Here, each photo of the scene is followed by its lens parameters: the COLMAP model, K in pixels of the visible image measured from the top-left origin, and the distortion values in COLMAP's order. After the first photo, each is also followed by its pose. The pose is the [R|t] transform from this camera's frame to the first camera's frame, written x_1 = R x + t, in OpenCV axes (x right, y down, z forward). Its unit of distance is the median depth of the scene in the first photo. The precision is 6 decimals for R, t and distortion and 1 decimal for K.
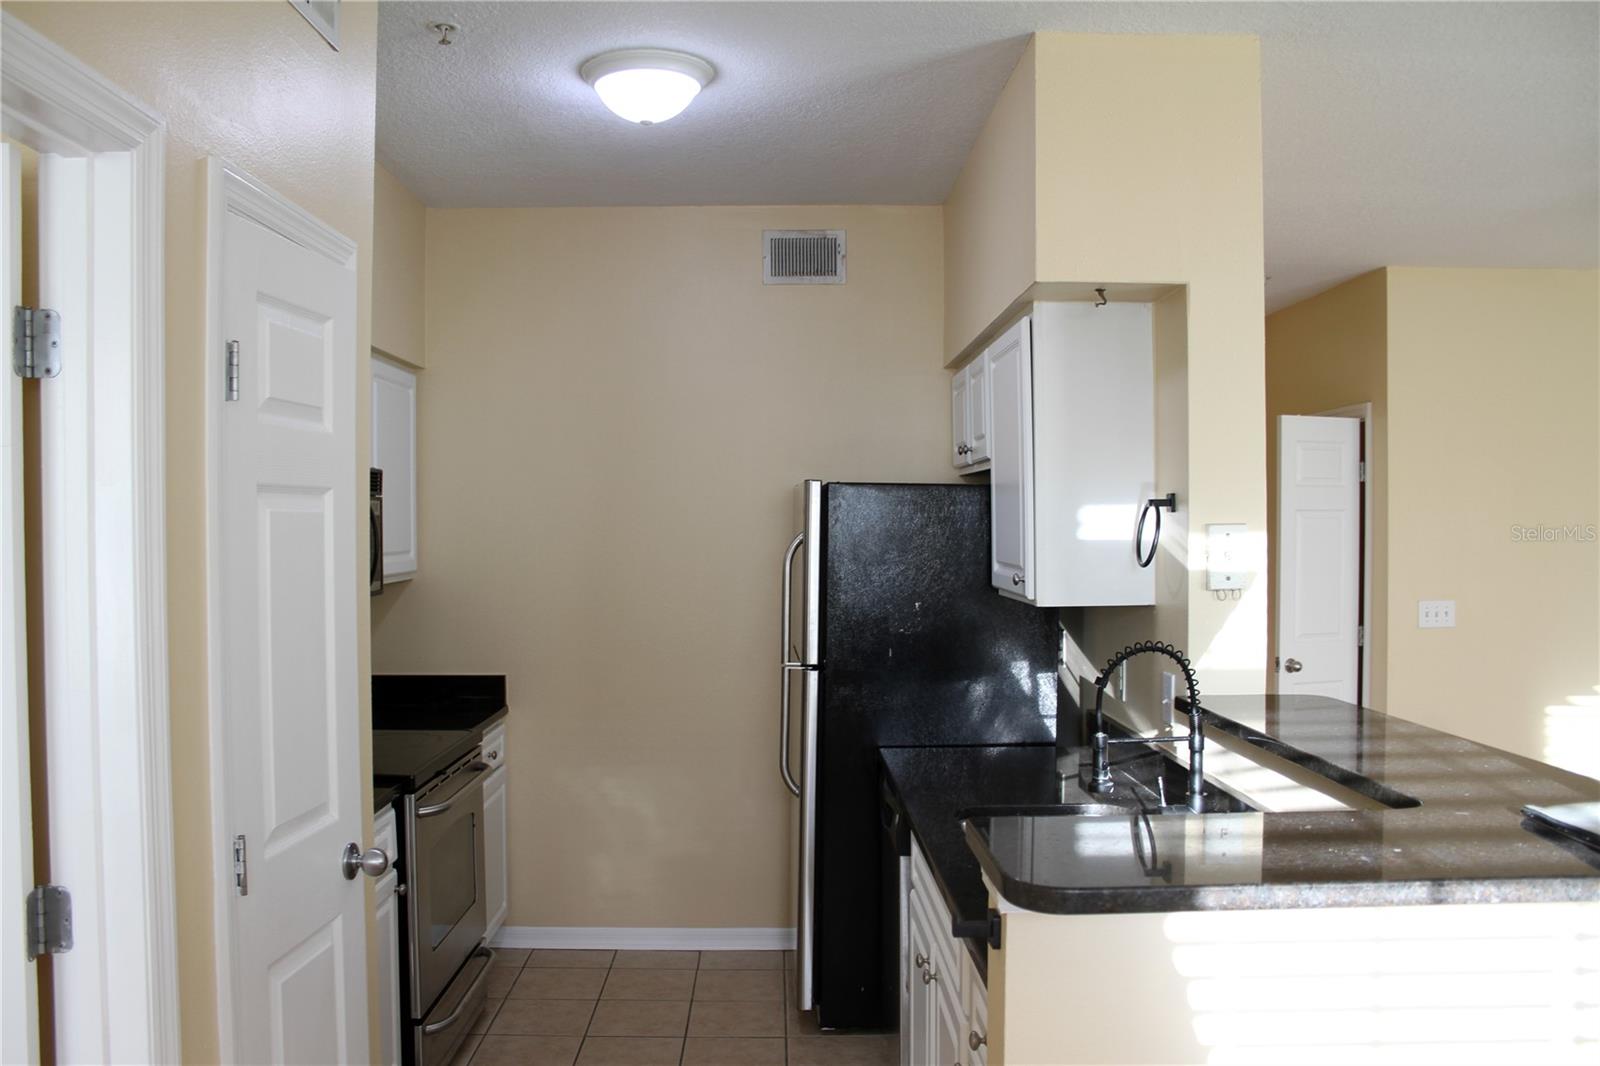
lens RADIAL K [[1308.0, 0, 800.0], [0, 1308.0, 533.0], [0, 0, 1]] dist [-0.153142, 0.145433]
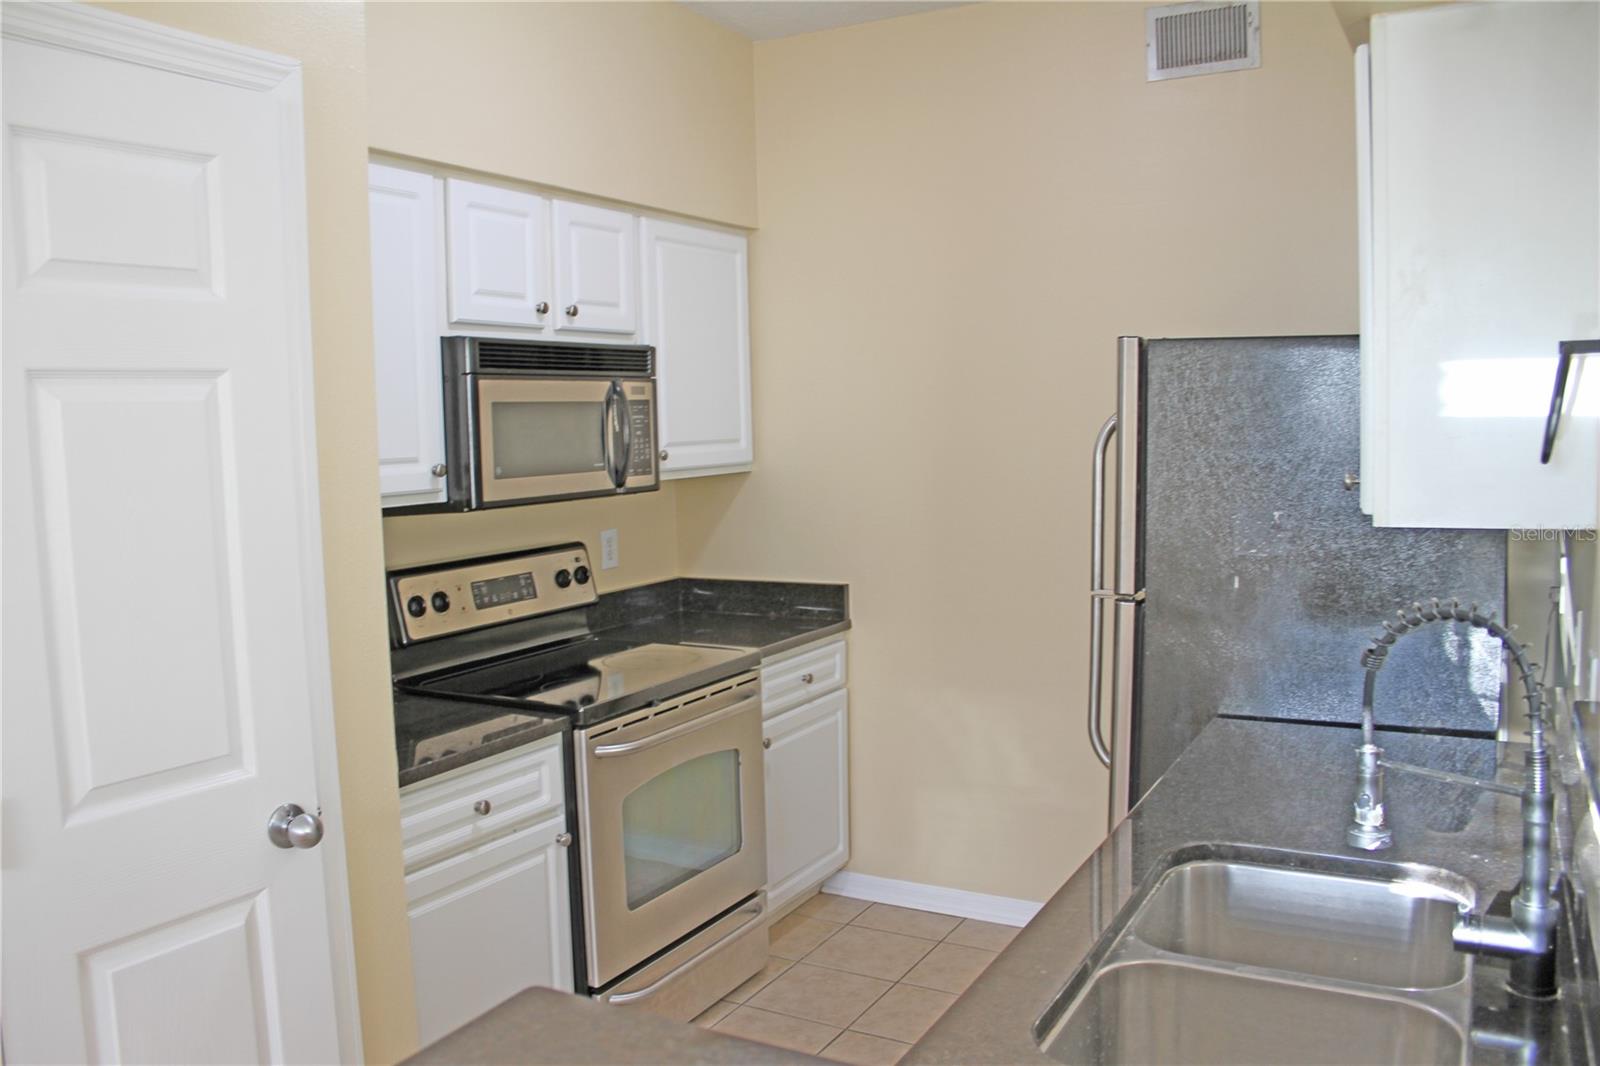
lens RADIAL K [[1308.0, 0, 800.0], [0, 1308.0, 533.0], [0, 0, 1]] dist [-0.153142, 0.145433]
pose [[0.865671, 0.028052, -0.499827, 0.208059], [0.016583, 0.996274, 0.084635, 0.003178], [0.500339, -0.081555, 0.861980, 0.291685]]
